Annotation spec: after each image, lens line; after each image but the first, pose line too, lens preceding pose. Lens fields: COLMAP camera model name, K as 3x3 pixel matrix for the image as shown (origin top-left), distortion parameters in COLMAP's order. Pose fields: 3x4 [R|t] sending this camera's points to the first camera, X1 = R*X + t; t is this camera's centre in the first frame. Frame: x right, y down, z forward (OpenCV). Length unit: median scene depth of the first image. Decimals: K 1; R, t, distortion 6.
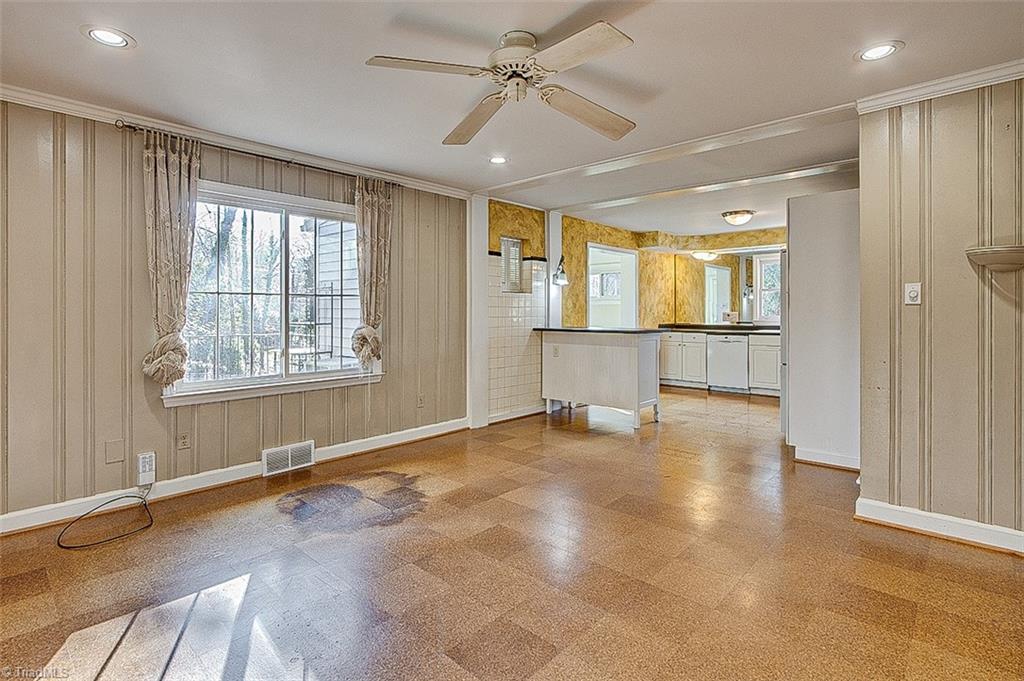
lens RADIAL K [[523.1, 0, 510.6], [0, 523.1, 323.2], [0, 0, 1]] dist [-0.001428, 0.000131]
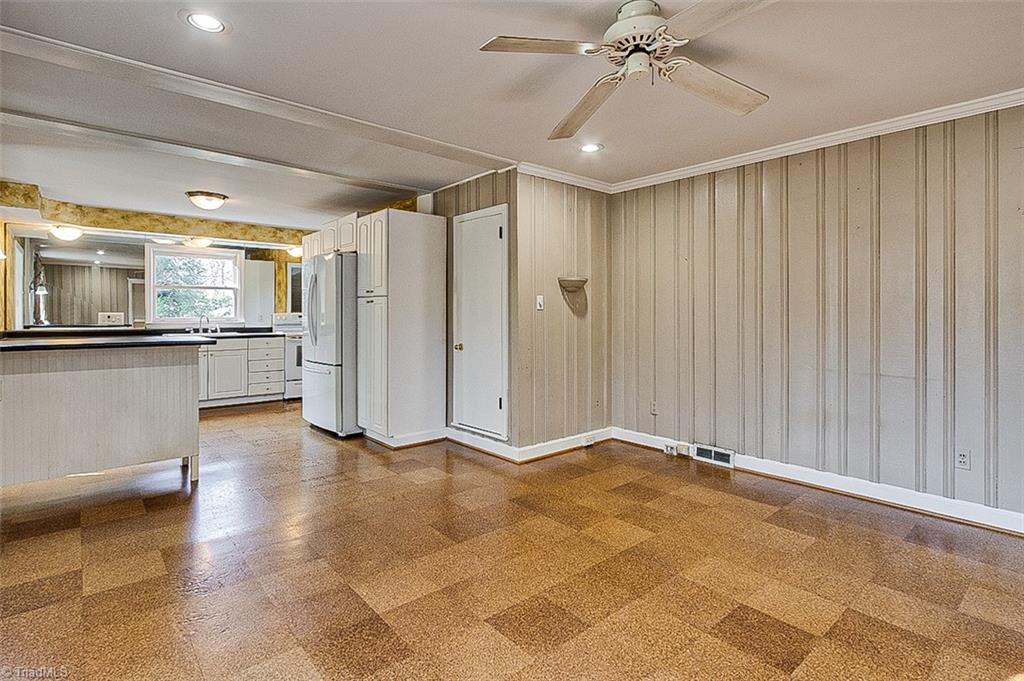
lens RADIAL K [[503.2, 0, 536.4], [0, 503.2, 312.6], [0, 0, 1]] dist [-0.002686, 0.000647]
pose [[0.085869, 0.000982, 0.996306, -0.325277], [0.018873, 0.999818, -0.002612, -0.010418], [-0.996128, 0.019028, 0.085834, 0.411755]]
